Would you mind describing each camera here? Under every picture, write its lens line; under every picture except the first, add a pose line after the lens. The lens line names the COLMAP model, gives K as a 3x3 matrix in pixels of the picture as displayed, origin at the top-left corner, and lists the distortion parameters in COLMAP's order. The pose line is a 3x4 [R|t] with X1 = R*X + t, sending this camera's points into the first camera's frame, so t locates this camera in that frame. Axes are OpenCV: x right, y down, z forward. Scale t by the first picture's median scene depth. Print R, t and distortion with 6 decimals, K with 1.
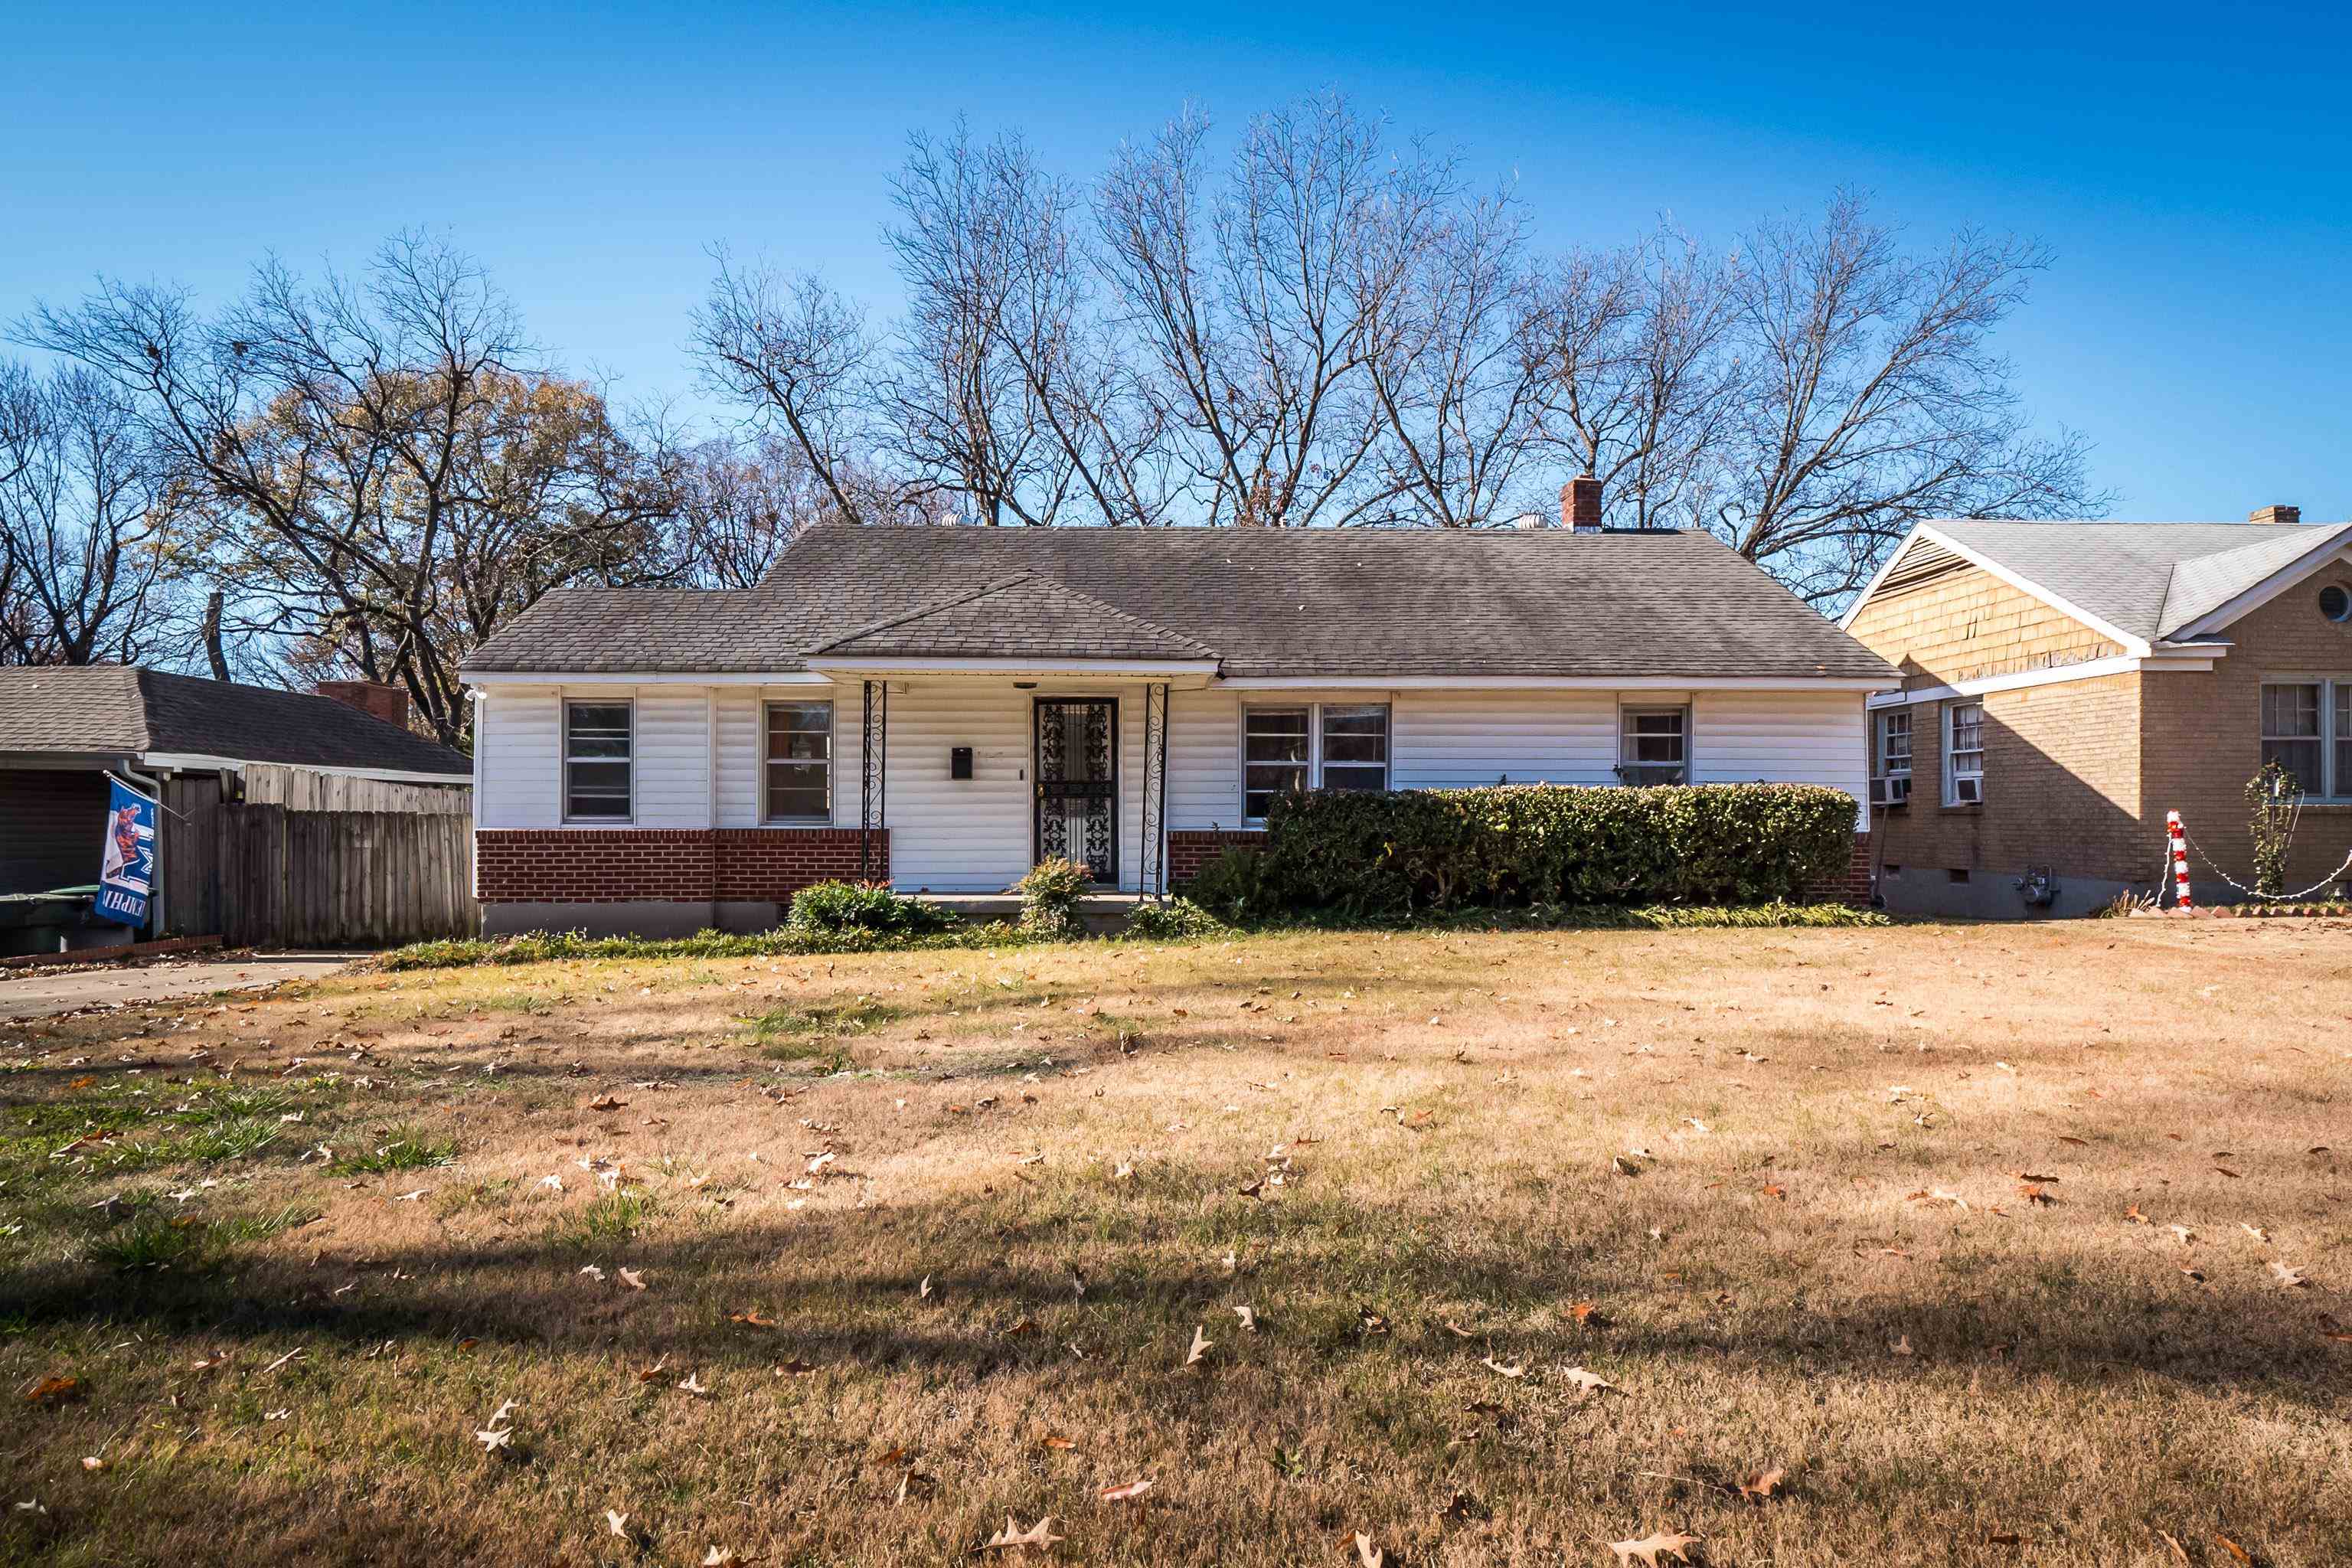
lens RADIAL K [[1146.6, 0, 1175.9], [0, 1146.6, 810.0], [0, 0, 1]] dist [-0.001929, 0.000195]
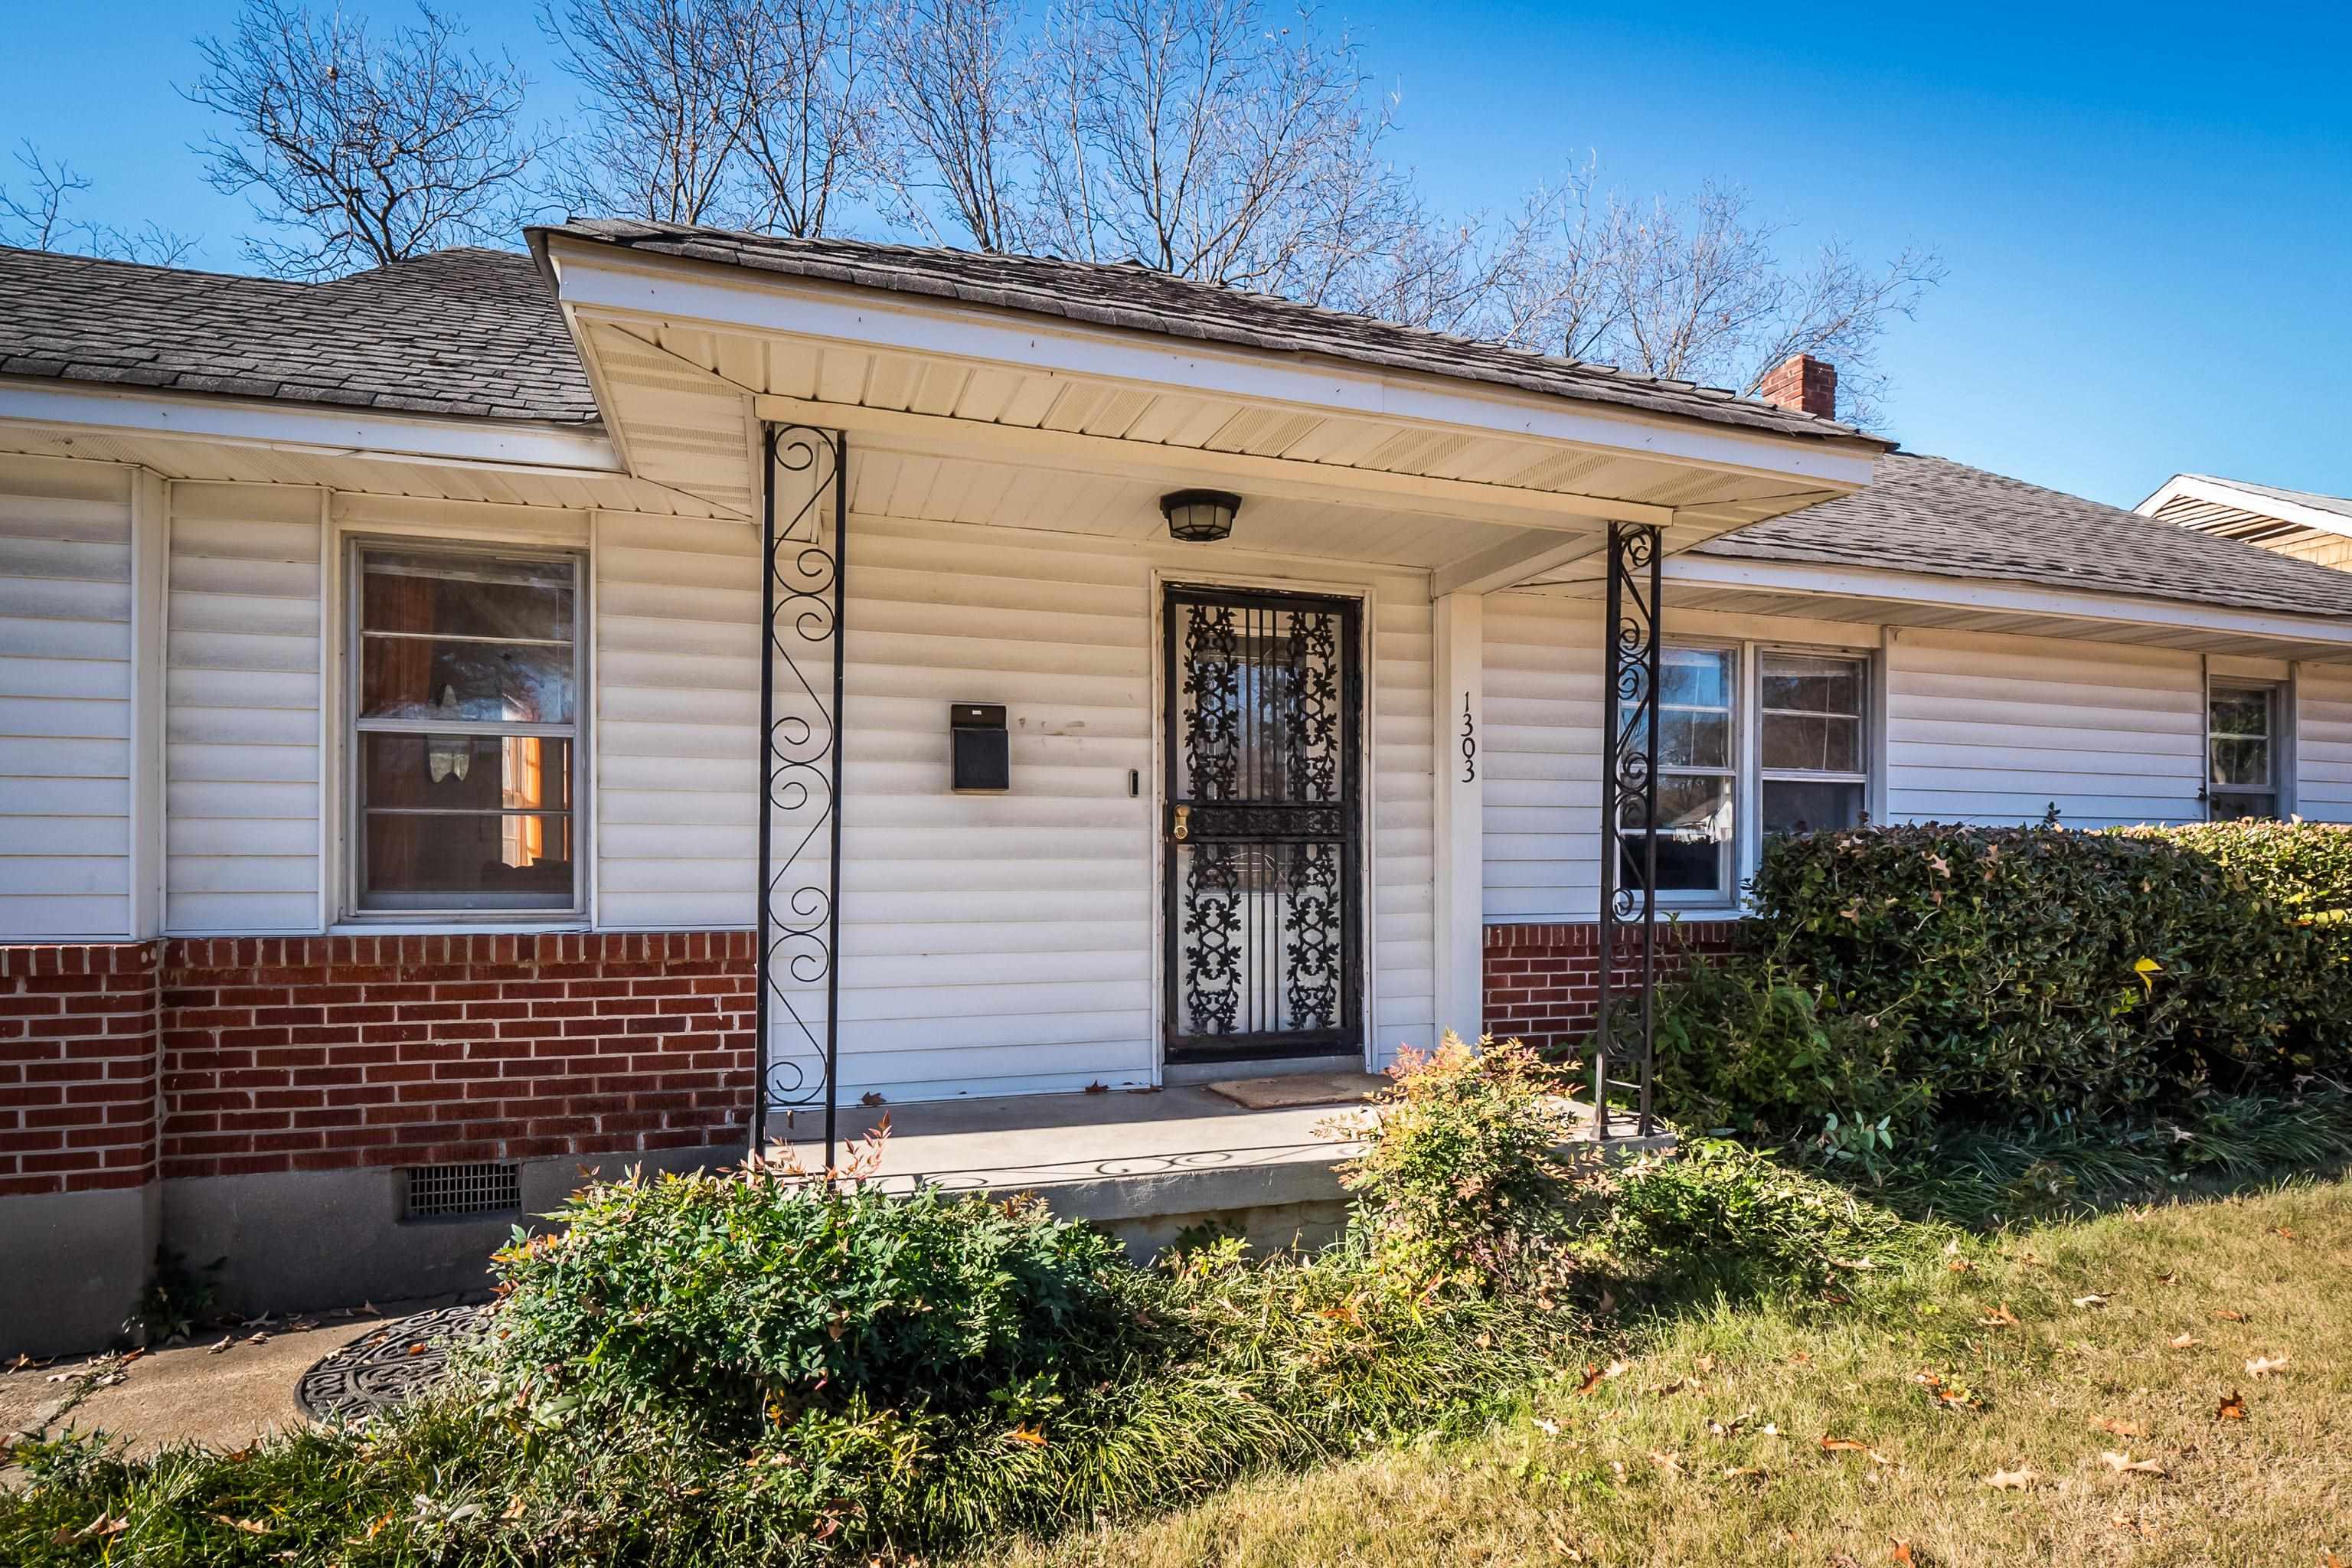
lens RADIAL K [[1136.2, 0, 1177.3], [0, 1136.2, 857.1], [0, 0, 1]] dist [-0.010553, -0.000383]
pose [[0.956616, 0.001955, 0.291344, -0.230326], [-0.003254, 0.999987, 0.003972, -0.007497], [-0.291332, -0.004748, 0.956610, 0.632529]]
